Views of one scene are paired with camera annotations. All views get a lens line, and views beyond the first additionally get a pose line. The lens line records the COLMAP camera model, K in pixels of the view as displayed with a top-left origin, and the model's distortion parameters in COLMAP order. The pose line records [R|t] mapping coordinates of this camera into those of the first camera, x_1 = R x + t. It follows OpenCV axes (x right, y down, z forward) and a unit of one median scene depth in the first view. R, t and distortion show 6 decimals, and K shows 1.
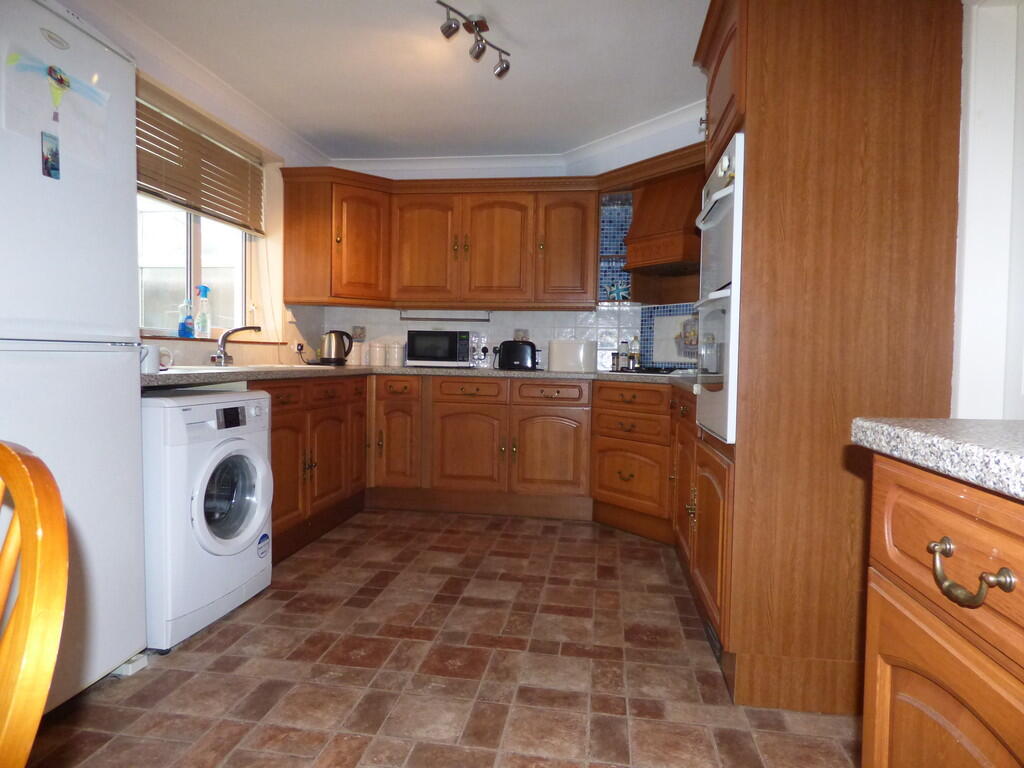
lens RADIAL K [[594.0, 0, 512.9], [0, 594.0, 382.6], [0, 0, 1]] dist [-0.000416, -0.000445]
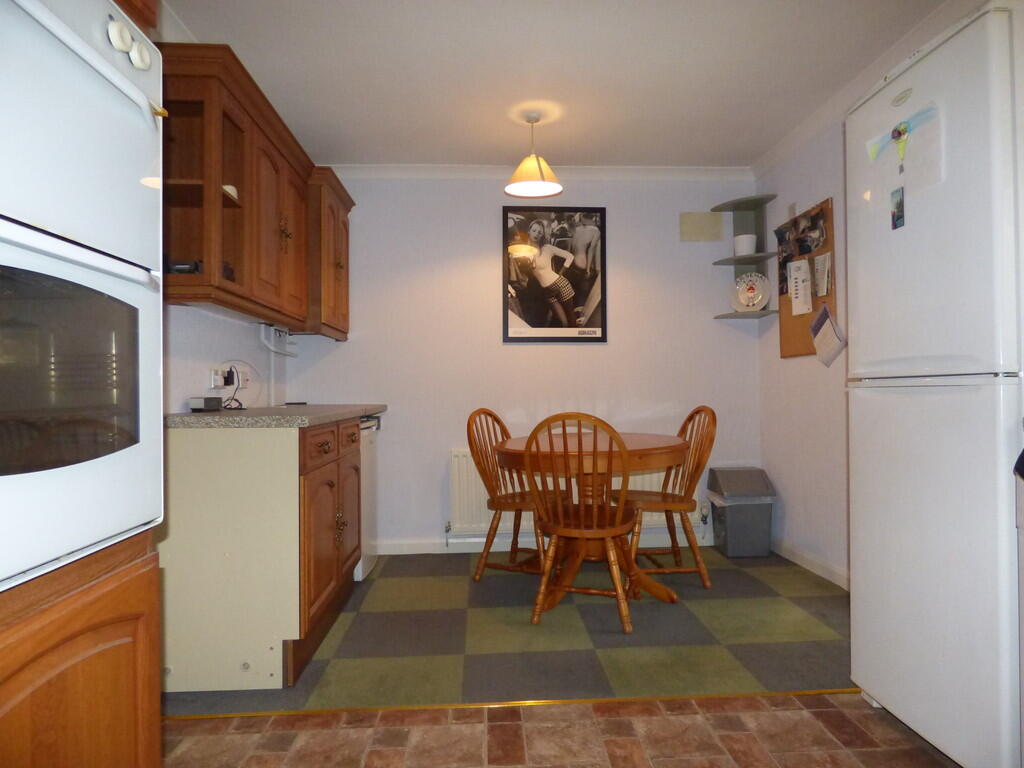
lens RADIAL K [[594.0, 0, 512.9], [0, 594.0, 385.4], [0, 0, 1]] dist [-0.000416, -0.000445]
pose [[-0.977622, -0.004531, -0.210318, 0.143220], [-0.010103, 0.999626, 0.025427, -0.076995], [0.210124, 0.026983, -0.977302, 1.928250]]
